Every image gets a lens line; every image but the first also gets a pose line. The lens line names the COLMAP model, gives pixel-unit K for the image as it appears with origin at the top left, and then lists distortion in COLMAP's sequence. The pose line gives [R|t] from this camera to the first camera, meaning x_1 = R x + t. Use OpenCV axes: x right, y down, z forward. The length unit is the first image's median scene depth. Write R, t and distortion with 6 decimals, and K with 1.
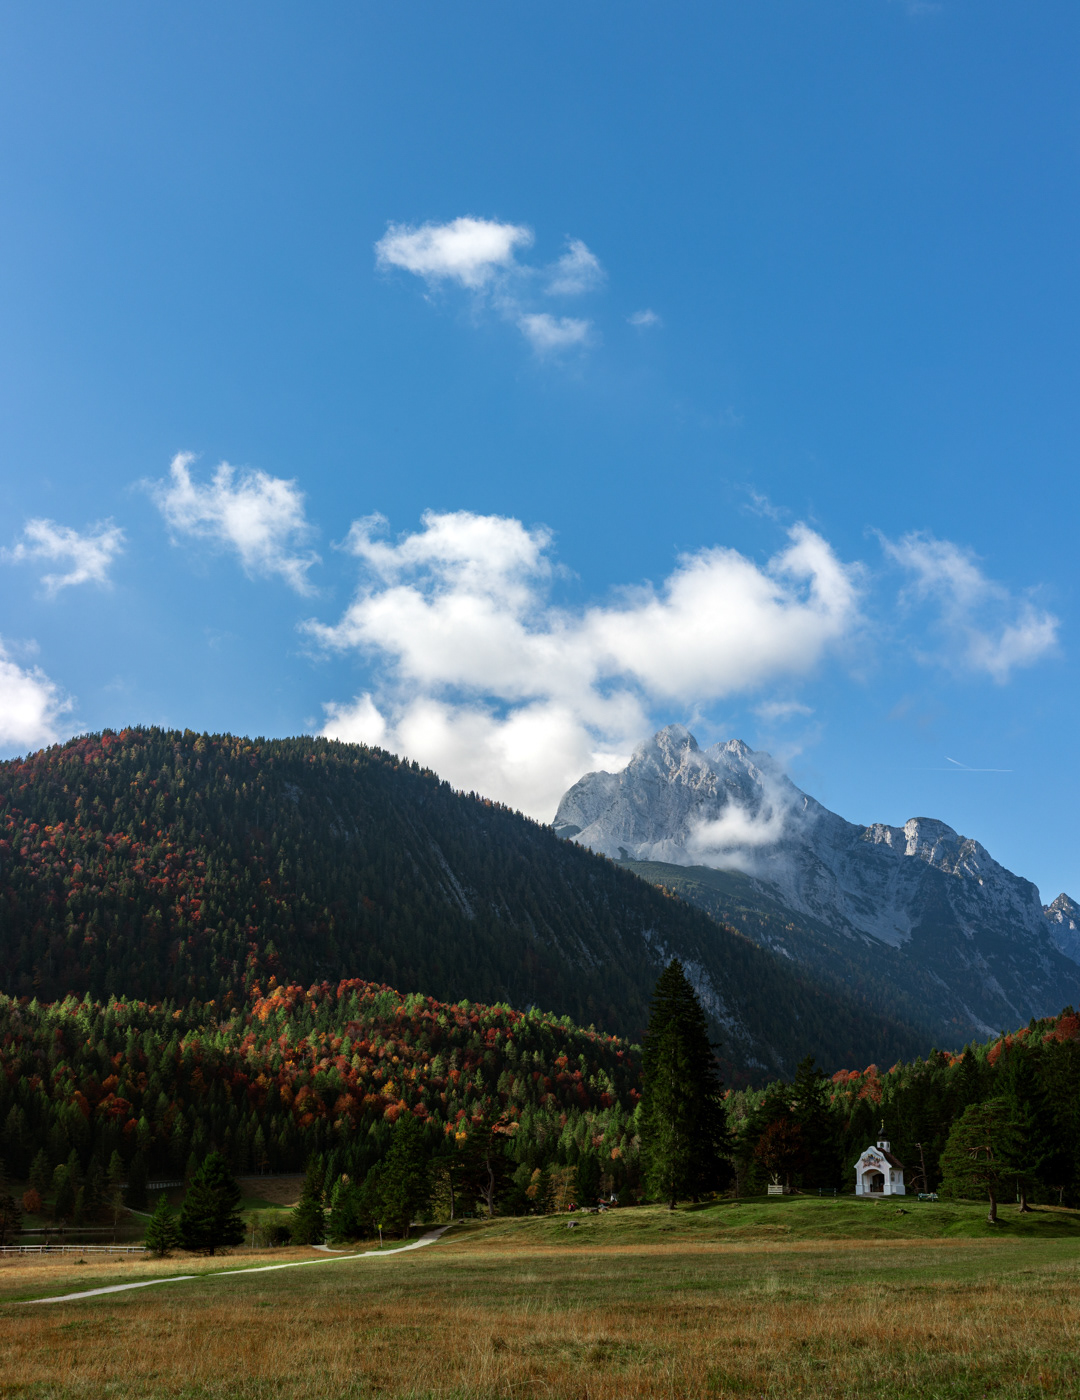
lens RADIAL K [[1600.6, 0, 540.0], [0, 1600.6, 700.0], [0, 0, 1]] dist [-0.066283, 0.481529]
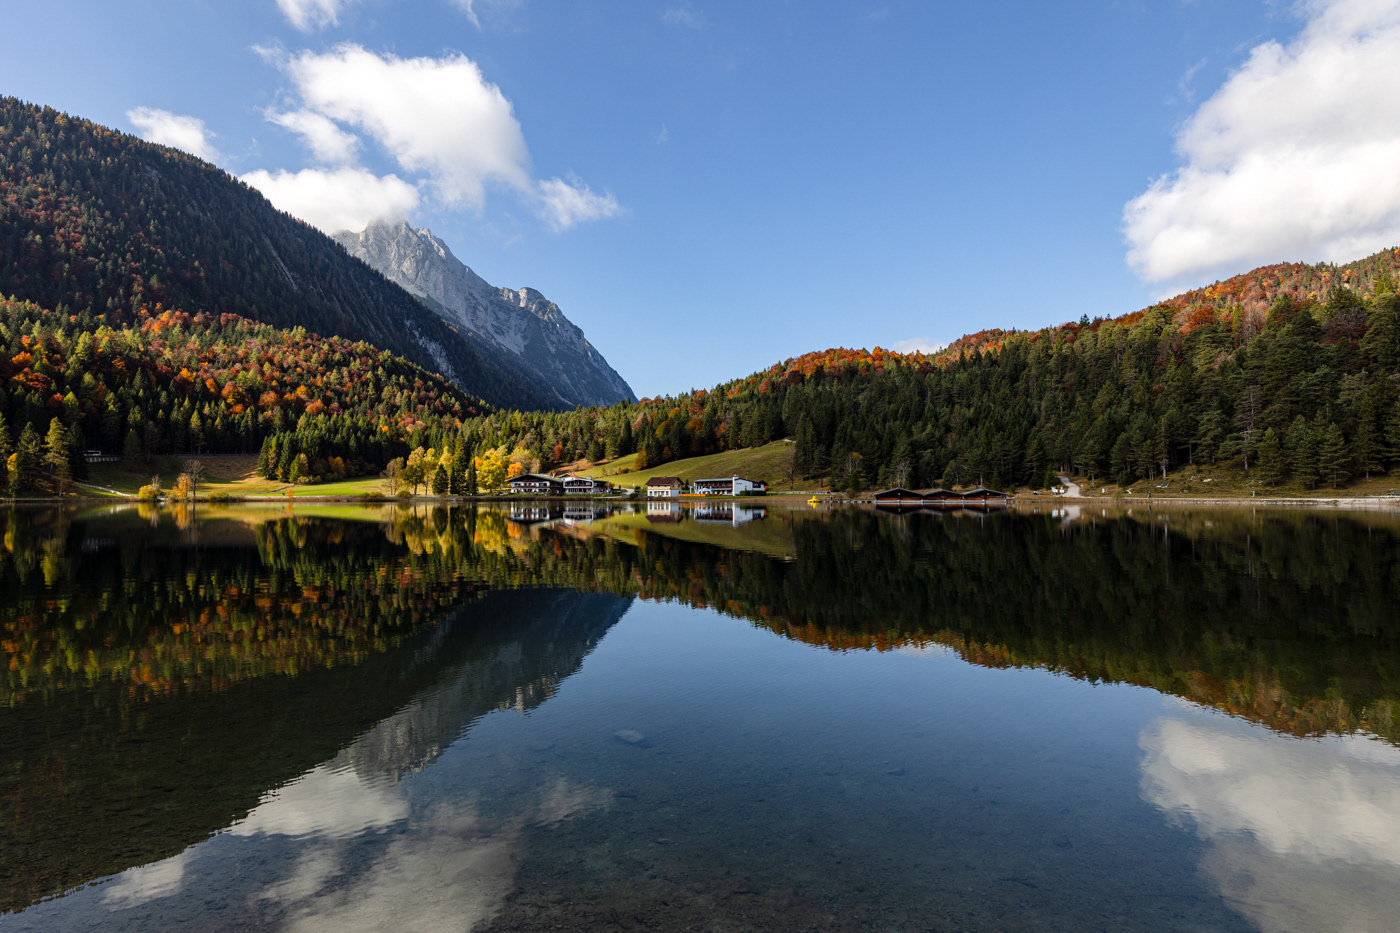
lens RADIAL K [[774.8, 0, 700.0], [0, 774.8, 466.5], [0, 0, 1]] dist [-0.027994, 0.000210]
pose [[0.862790, 0.022238, 0.505074, -0.089286], [-0.160442, 0.959433, 0.231832, 0.079798], [-0.479429, -0.281057, 0.831357, 0.245667]]
